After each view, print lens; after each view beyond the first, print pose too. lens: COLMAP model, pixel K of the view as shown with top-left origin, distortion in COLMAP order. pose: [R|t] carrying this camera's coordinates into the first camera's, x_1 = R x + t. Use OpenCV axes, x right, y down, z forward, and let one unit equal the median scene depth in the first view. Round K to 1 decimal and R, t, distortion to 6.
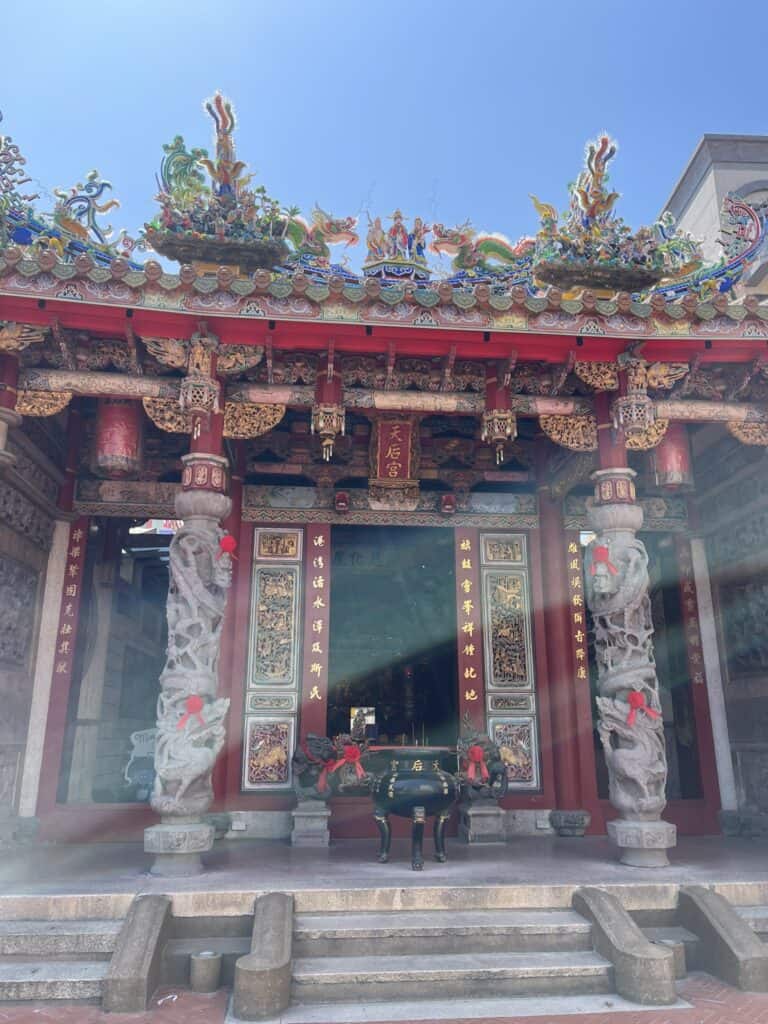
lens RADIAL K [[786.4, 0, 387.1], [0, 786.4, 519.2], [0, 0, 1]] dist [0.014252, -0.003572]
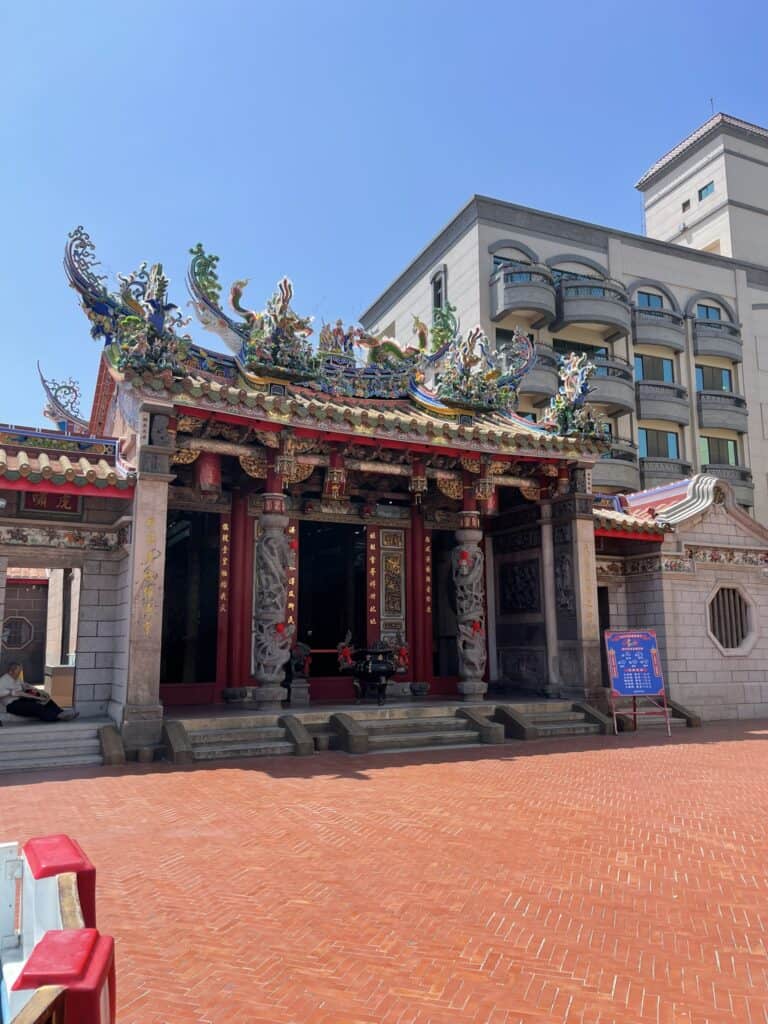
lens RADIAL K [[786.4, 0, 387.1], [0, 786.4, 519.2], [0, 0, 1]] dist [0.014252, -0.003572]
pose [[0.928166, 0.054936, 0.368090, -0.616750], [-0.094372, 0.991461, 0.089994, -0.195941], [-0.360003, -0.118267, 0.925425, -0.731869]]
